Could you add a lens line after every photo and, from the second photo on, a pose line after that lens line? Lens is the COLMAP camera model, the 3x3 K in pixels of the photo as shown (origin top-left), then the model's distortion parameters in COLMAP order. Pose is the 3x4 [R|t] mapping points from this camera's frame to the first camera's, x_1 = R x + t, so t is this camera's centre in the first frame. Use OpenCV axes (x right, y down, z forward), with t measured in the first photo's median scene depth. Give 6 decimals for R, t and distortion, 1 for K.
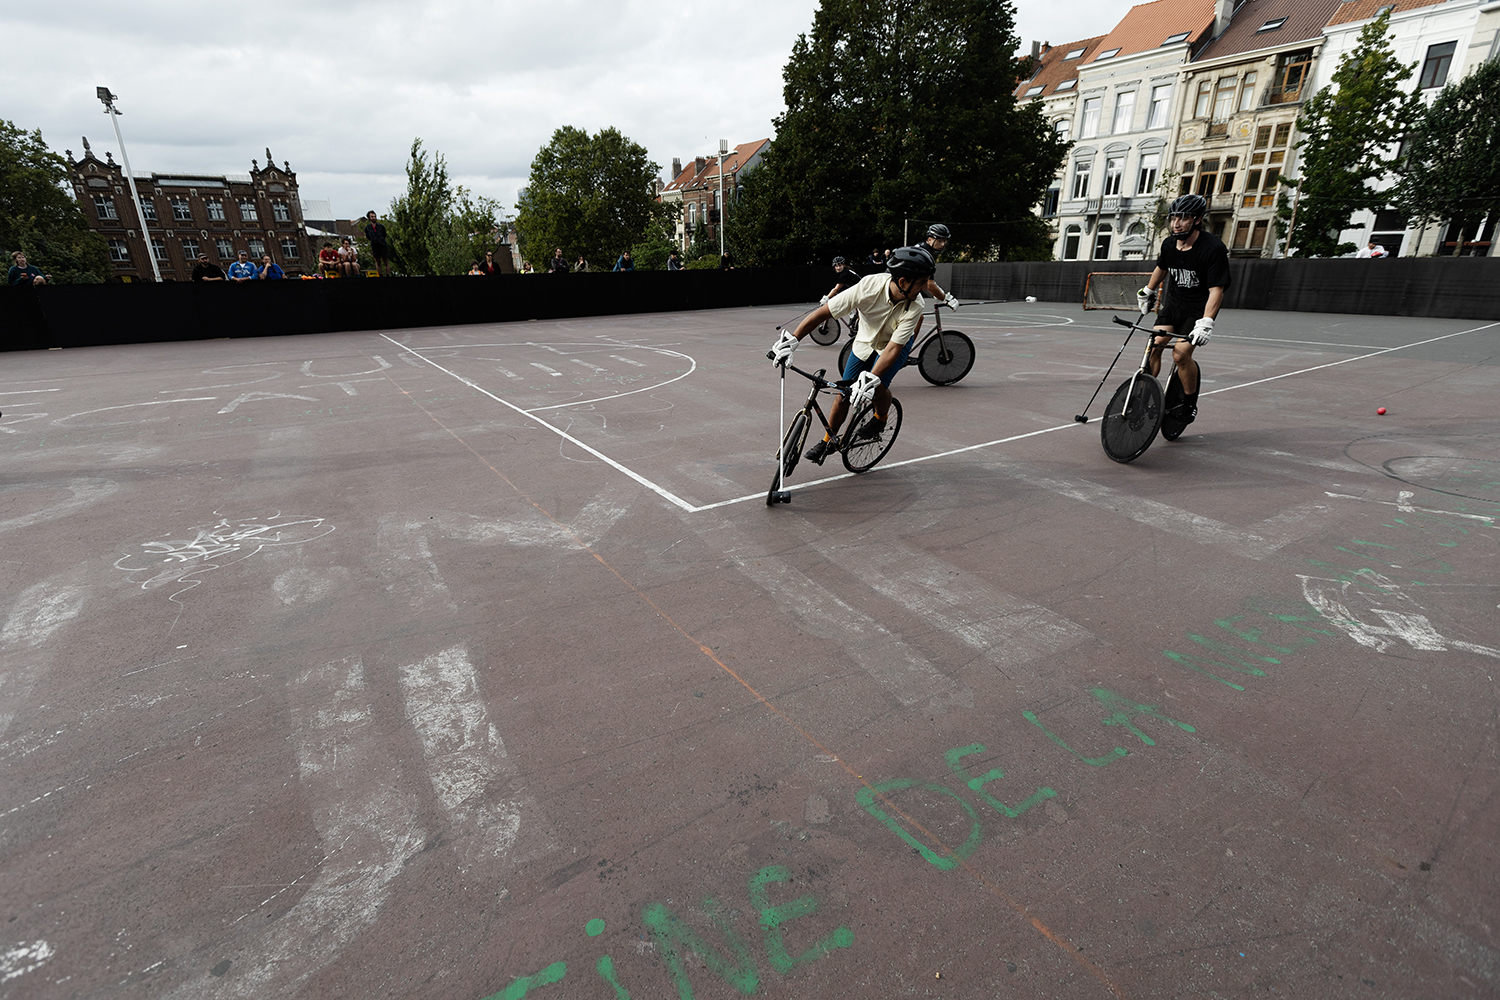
lens RADIAL K [[689.3, 0, 746.1], [0, 689.3, 496.9], [0, 0, 1]] dist [0.005157, -0.000633]
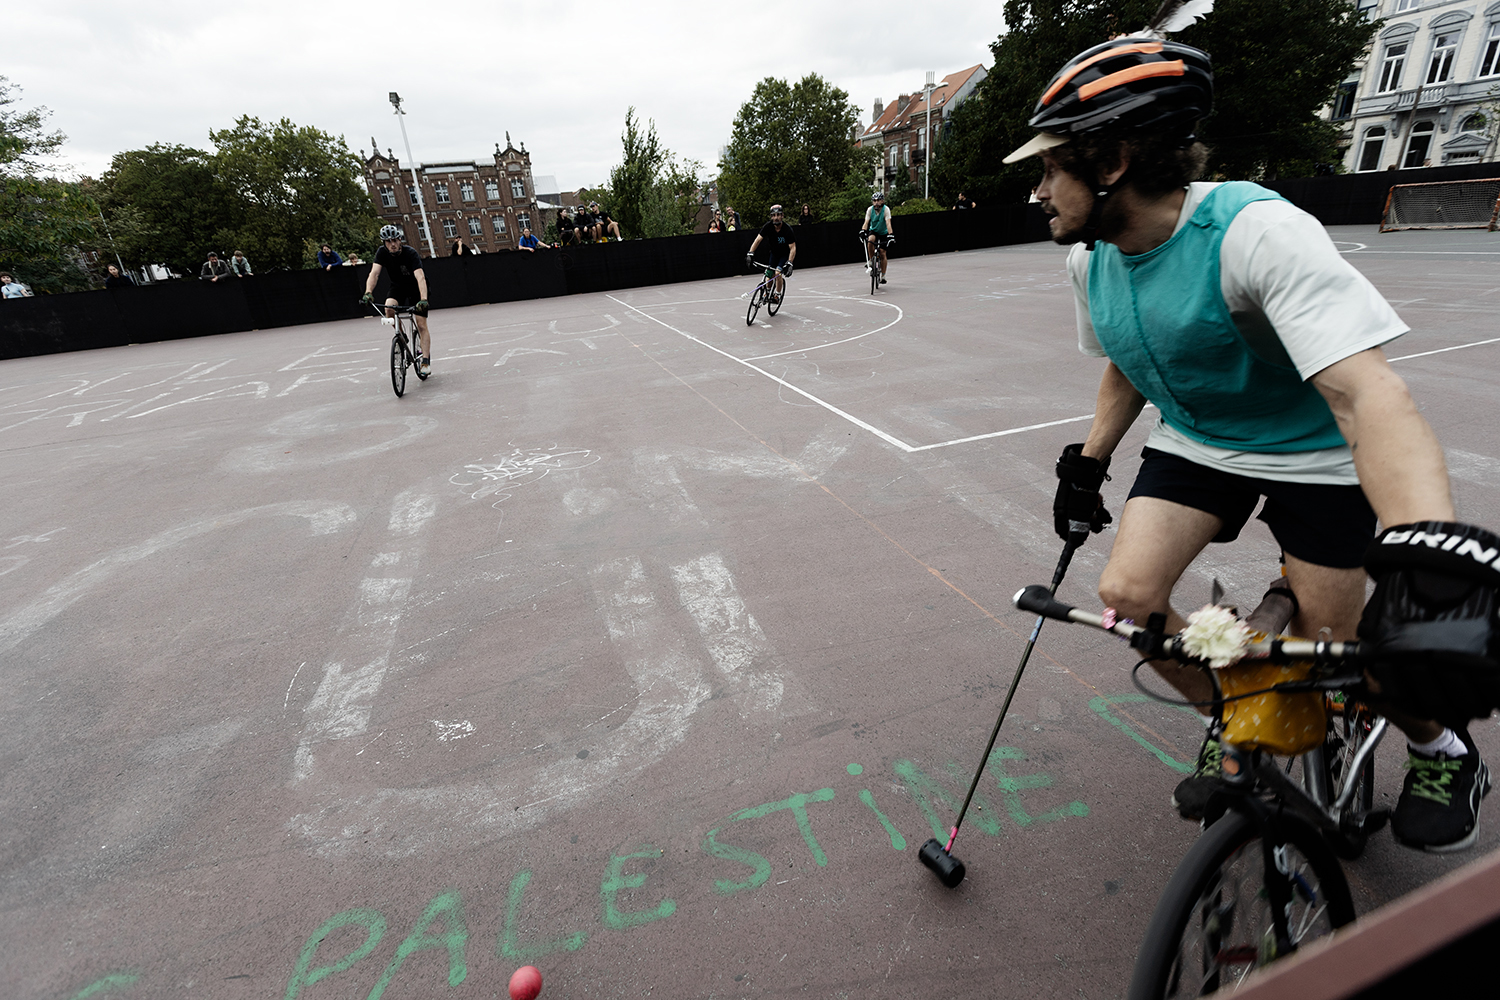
lens RADIAL K [[690.8, 0, 744.8], [0, 690.8, 495.6], [0, 0, 1]] dist [0.006024, -0.000202]
pose [[0.963024, 0.039540, -0.266500, -0.032957], [-0.023178, 0.997664, 0.064267, 0.023112], [0.268418, -0.055714, 0.961690, -0.063349]]
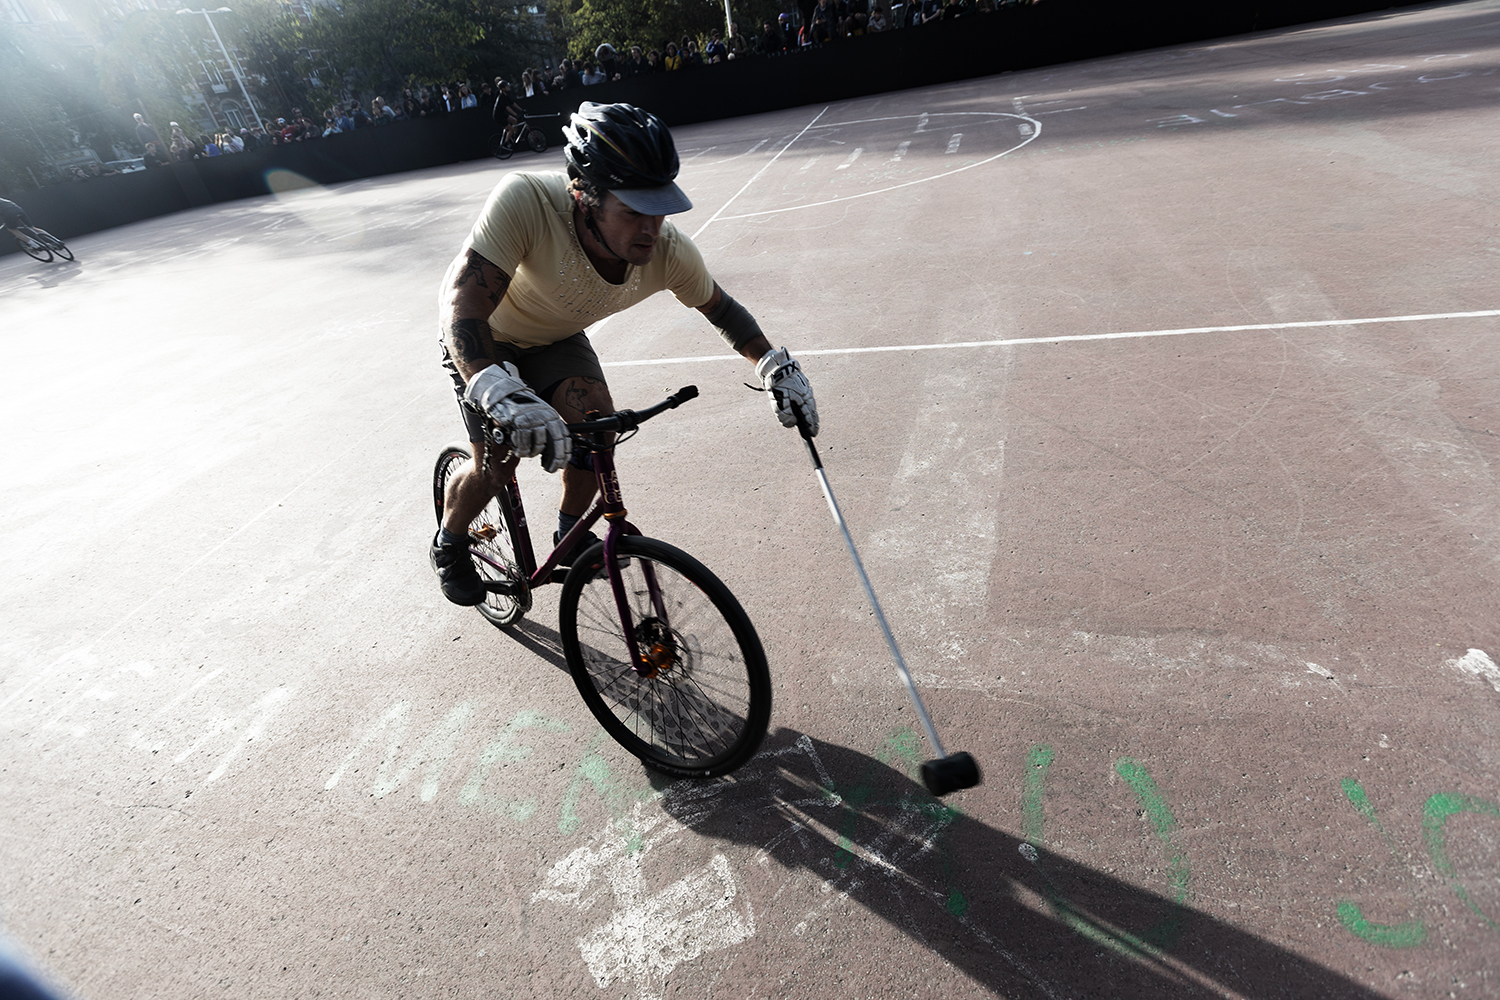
lens RADIAL K [[698.1, 0, 746.9], [0, 698.1, 490.6], [0, 0, 1]] dist [0.008047, -0.001457]
pose [[0.689103, 0.309450, -0.655269, 0.707560], [-0.096580, 0.935391, 0.340171, -0.156899], [0.718198, -0.171127, 0.674468, 0.435242]]
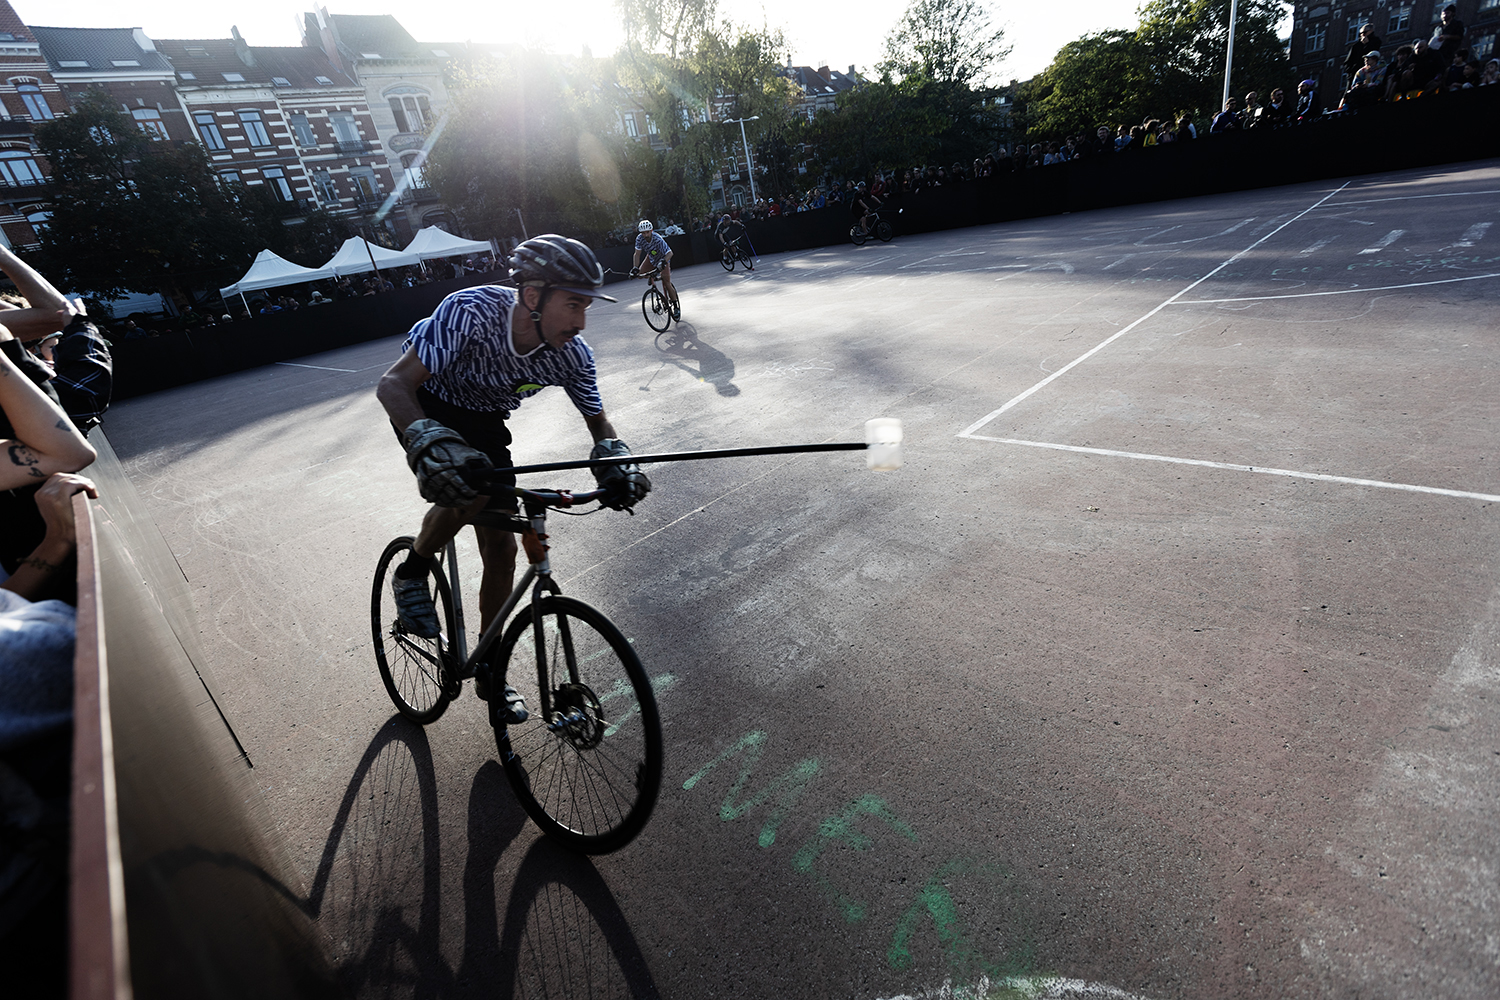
lens RADIAL K [[674.2, 0, 738.9], [0, 674.2, 495.7], [0, 0, 1]] dist [0.003344, -0.001100]
pose [[0.187642, 0.363118, -0.912653, 0.653742], [-0.155554, 0.928417, 0.337408, -0.148599], [0.969842, 0.078655, 0.230694, 0.427693]]
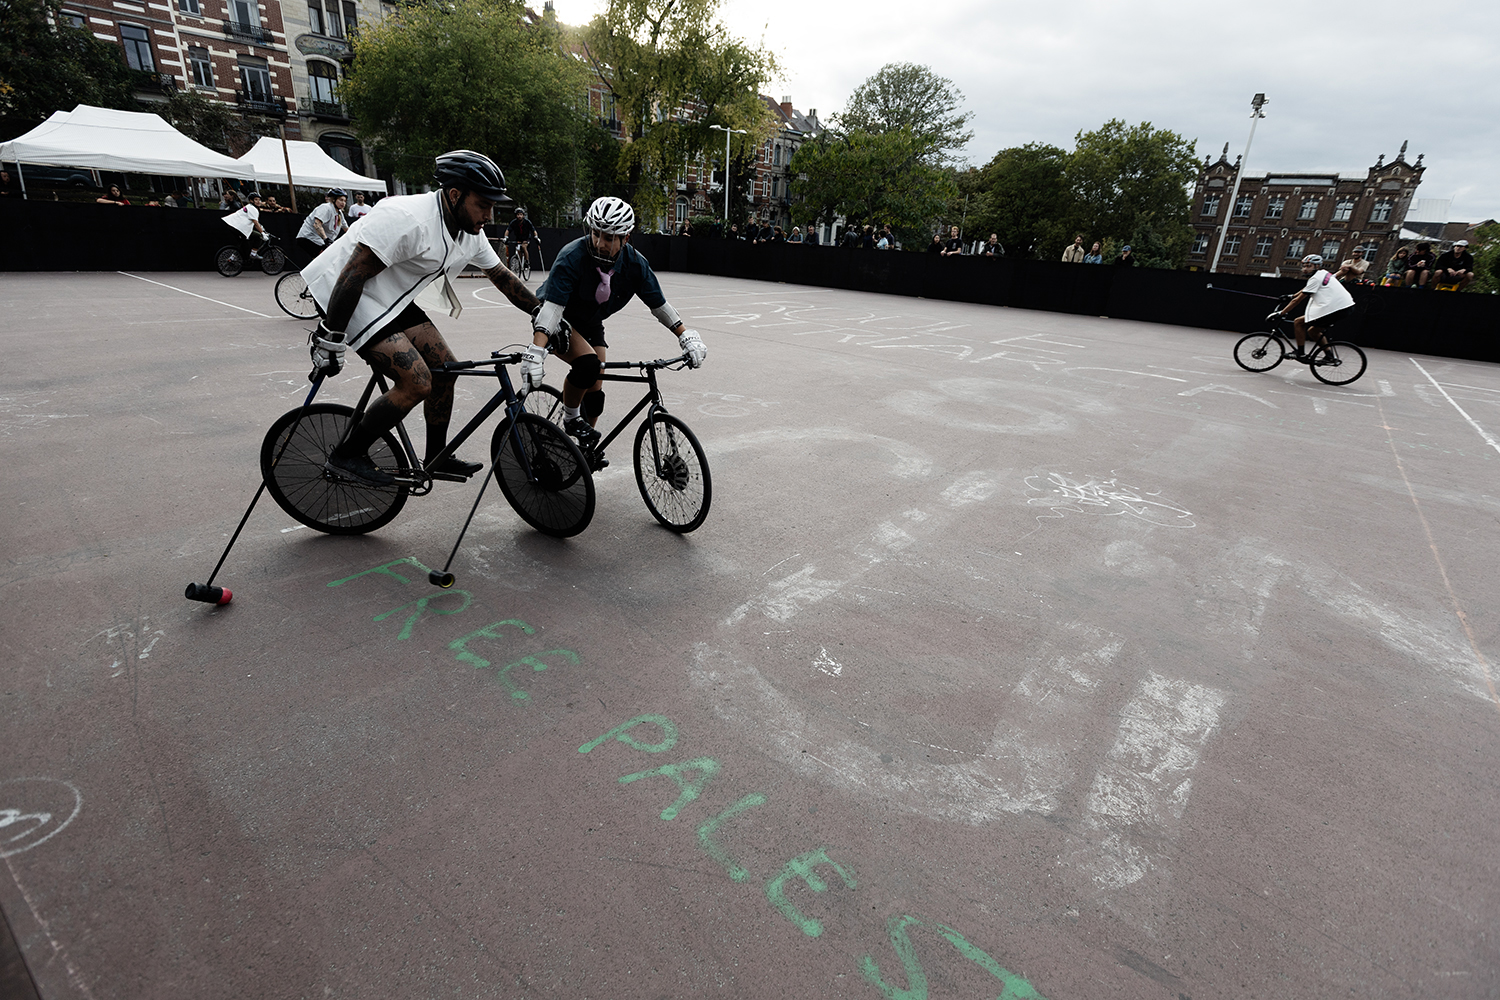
lens RADIAL K [[698.4, 0, 749.3], [0, 698.4, 495.9], [0, 0, 1]] dist [-0.001701, -0.000850]
pose [[0.308324, 0.371567, -0.875714, 0.046218], [-0.373862, 0.893819, 0.247618, -0.001047], [0.874736, 0.251049, 0.414500, 0.027657]]
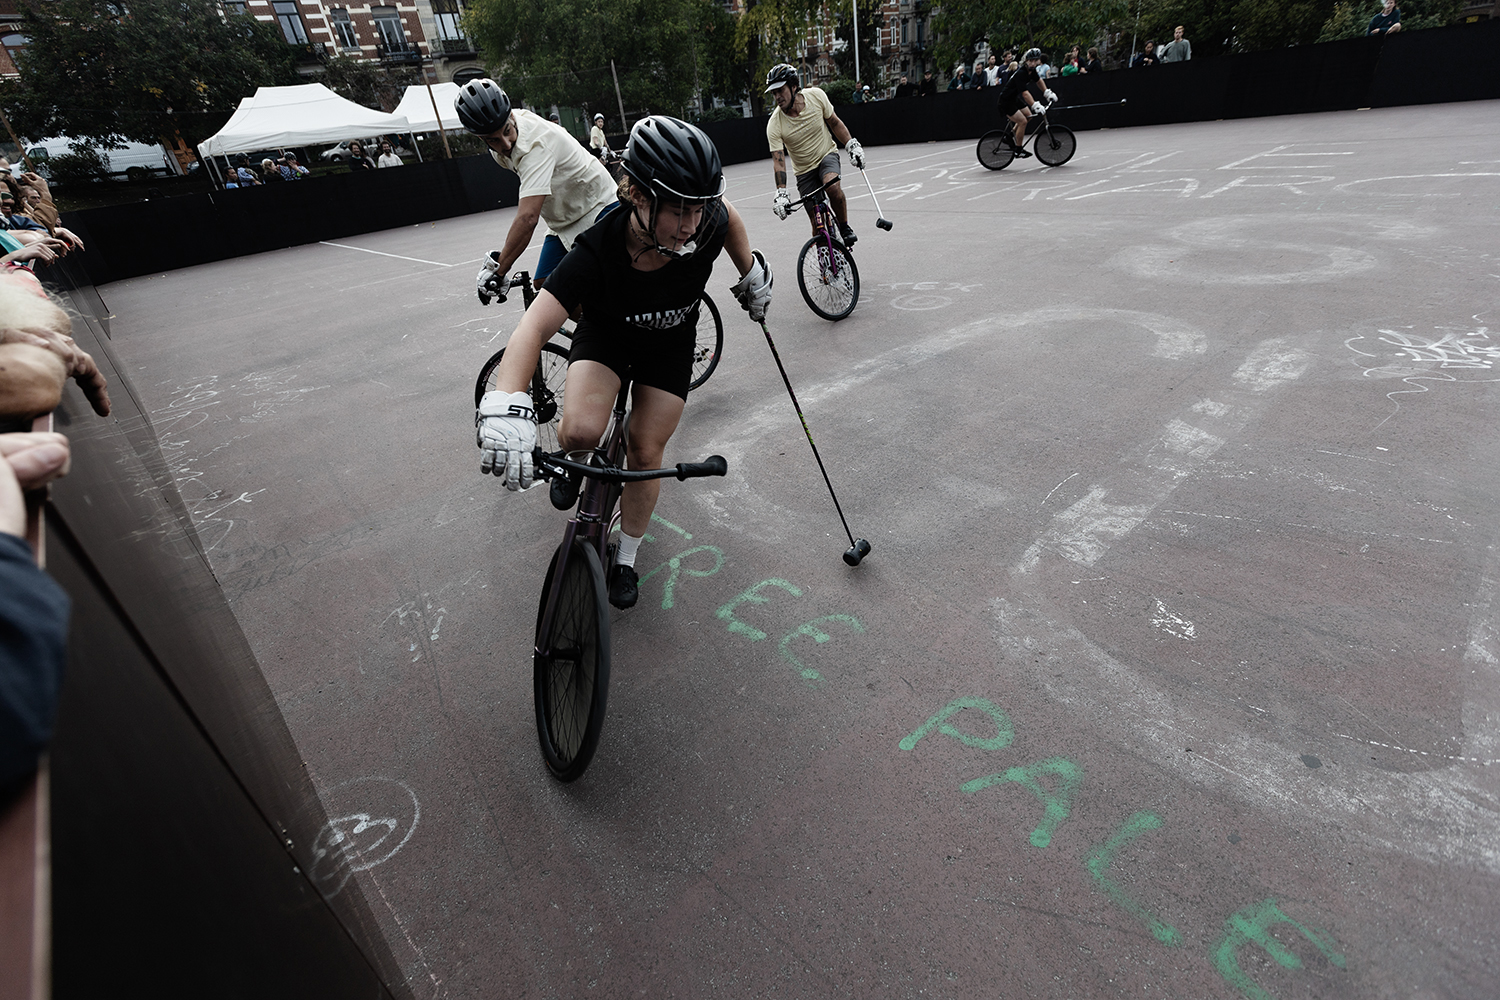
lens RADIAL K [[685.6, 0, 738.1], [0, 685.6, 494.6], [0, 0, 1]] dist [0.009710, -0.002491]
pose [[0.144997, 0.485310, -0.862235, -0.062812], [-0.216331, 0.865910, 0.451000, 0.022114], [0.965493, 0.121134, 0.230542, -0.027203]]
